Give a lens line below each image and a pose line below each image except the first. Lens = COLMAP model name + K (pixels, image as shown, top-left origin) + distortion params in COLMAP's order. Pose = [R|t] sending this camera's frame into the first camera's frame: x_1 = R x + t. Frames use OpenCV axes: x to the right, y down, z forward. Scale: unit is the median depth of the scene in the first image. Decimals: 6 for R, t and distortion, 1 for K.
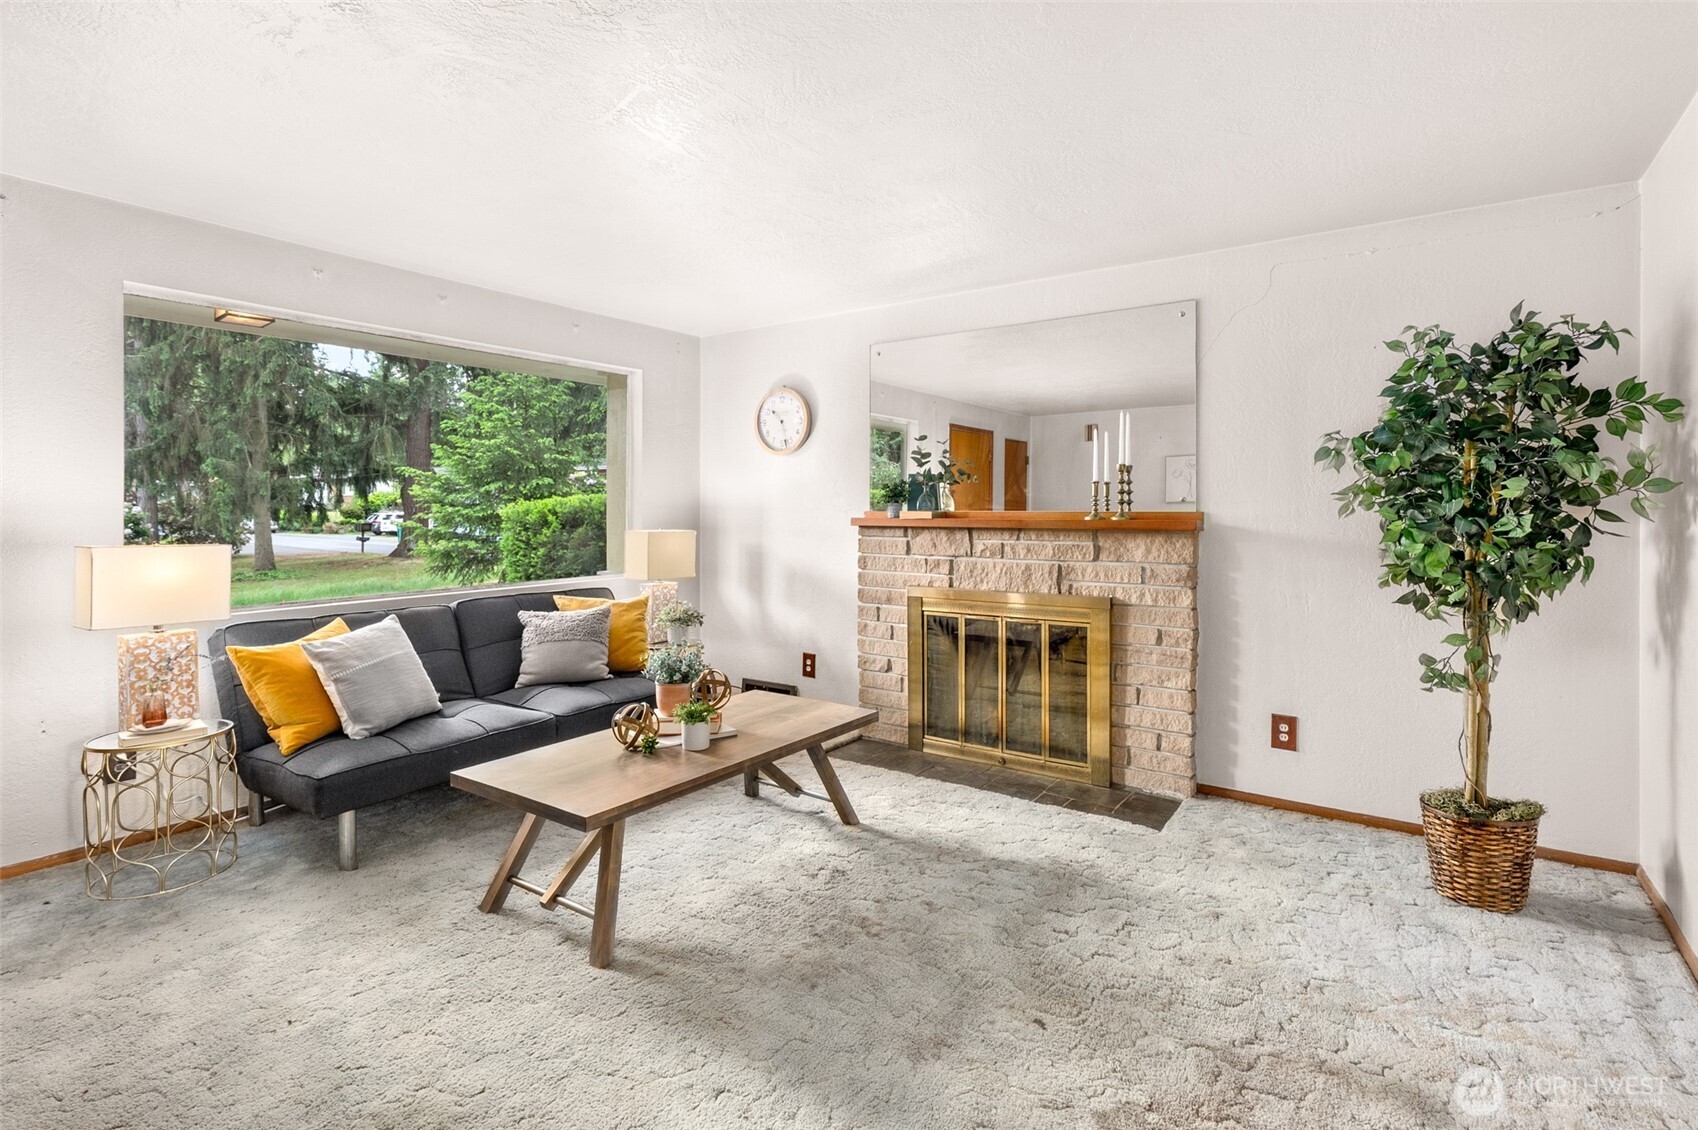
lens RADIAL K [[782.0, 0, 855.5], [0, 782.0, 507.4], [0, 0, 1]] dist [0.002532, 0.000947]
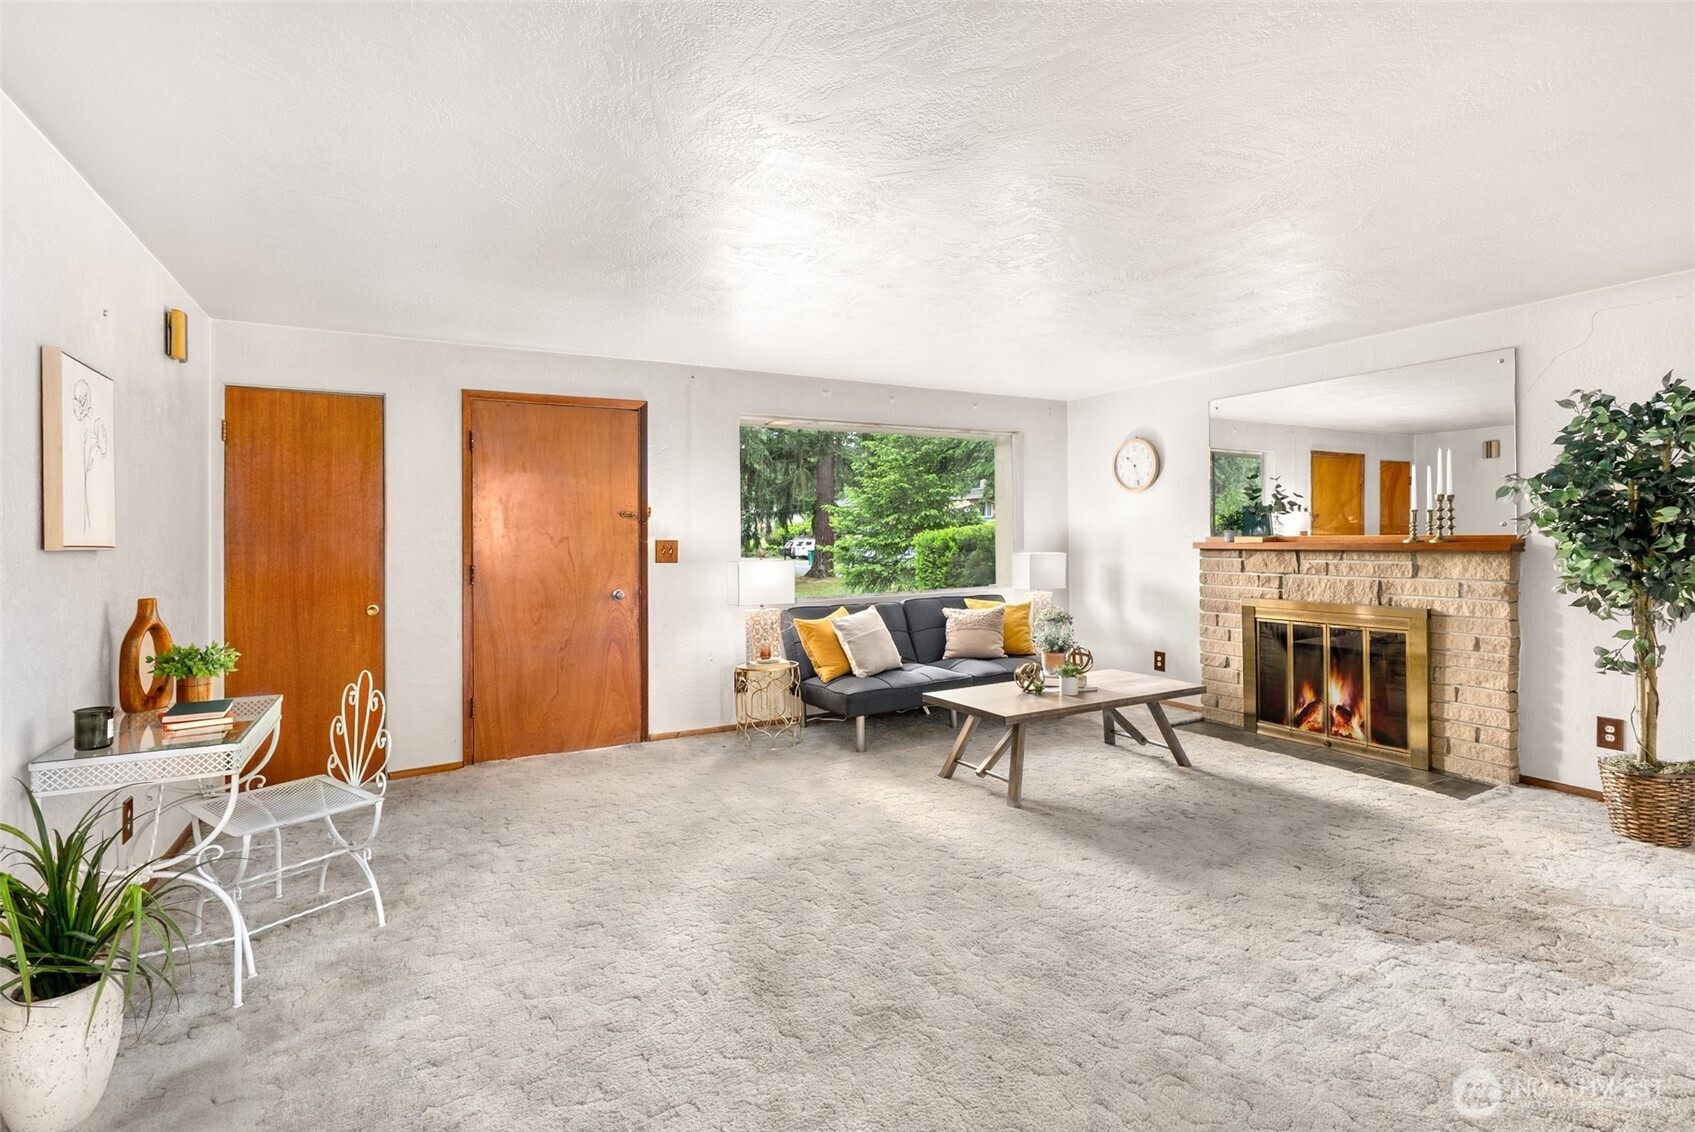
lens RADIAL K [[780.6, 0, 854.9], [0, 780.6, 539.3], [0, 0, 1]] dist [0.002532, 0.000947]
pose [[0.895140, -0.008638, -0.445702, 0.085115], [0.012208, 0.999912, 0.005139, -0.005290], [0.445618, -0.010041, 0.895167, -0.447153]]
